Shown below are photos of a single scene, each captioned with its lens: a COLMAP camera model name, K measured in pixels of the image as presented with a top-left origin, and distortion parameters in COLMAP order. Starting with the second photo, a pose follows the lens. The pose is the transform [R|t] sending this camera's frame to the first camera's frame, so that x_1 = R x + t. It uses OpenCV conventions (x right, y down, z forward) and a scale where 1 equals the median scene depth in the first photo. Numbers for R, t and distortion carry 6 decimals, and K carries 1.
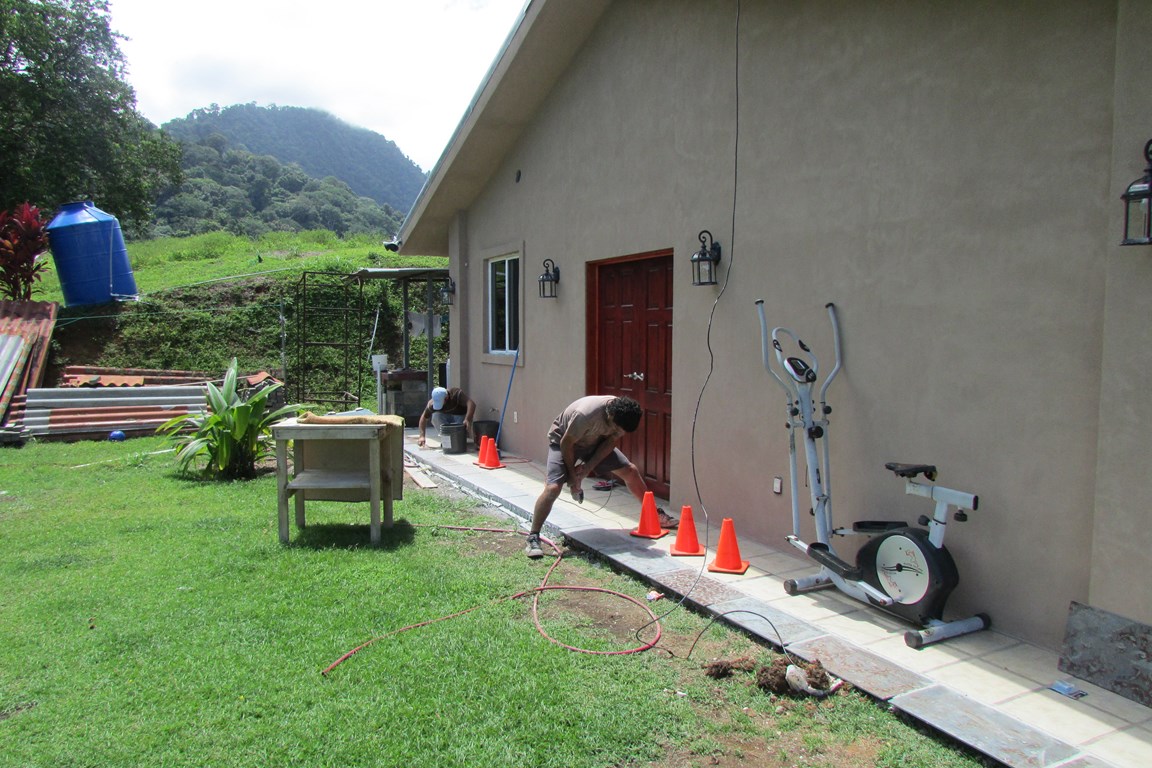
lens RADIAL K [[818.7, 0, 580.5], [0, 818.7, 381.2], [0, 0, 1]] dist [-0.044069, 0.025046]
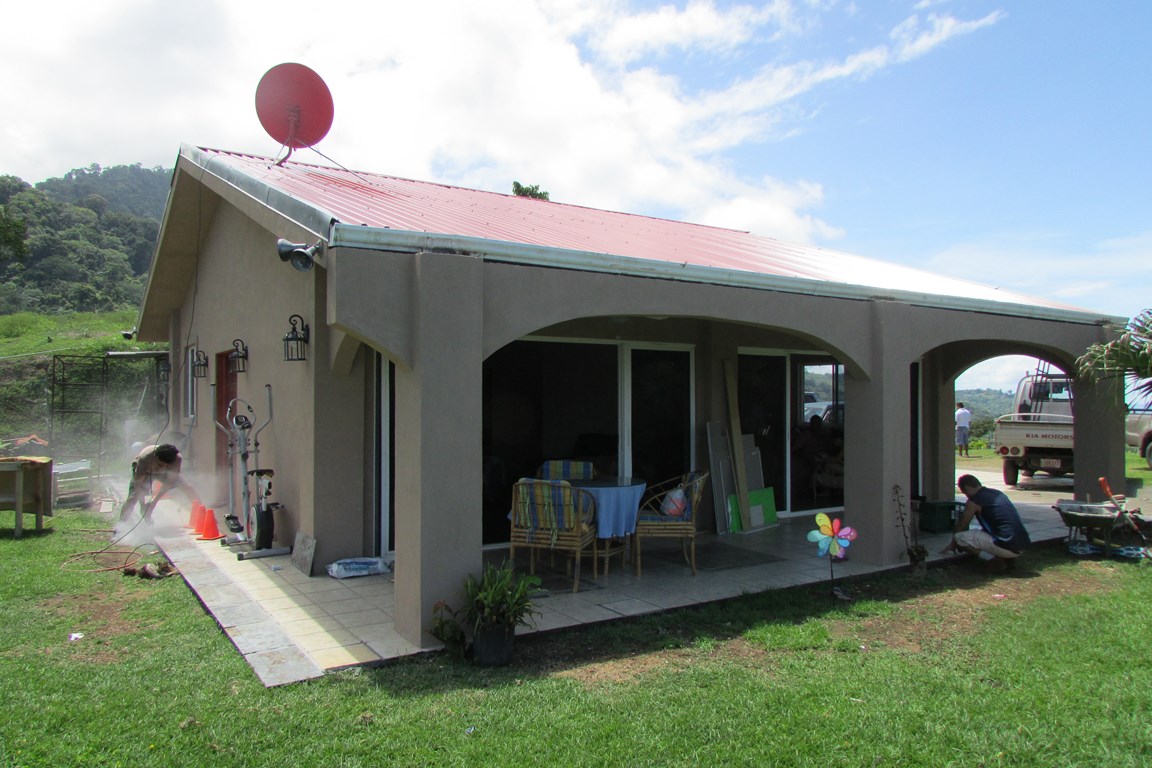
lens RADIAL K [[818.7, 0, 588.9], [0, 818.7, 365.6], [0, 0, 1]] dist [-0.044069, 0.025046]
pose [[0.991066, -0.004249, 0.133308, 0.696137], [0.017463, 0.995022, -0.098117, 0.046554], [-0.132227, 0.099568, 0.986206, -0.773823]]
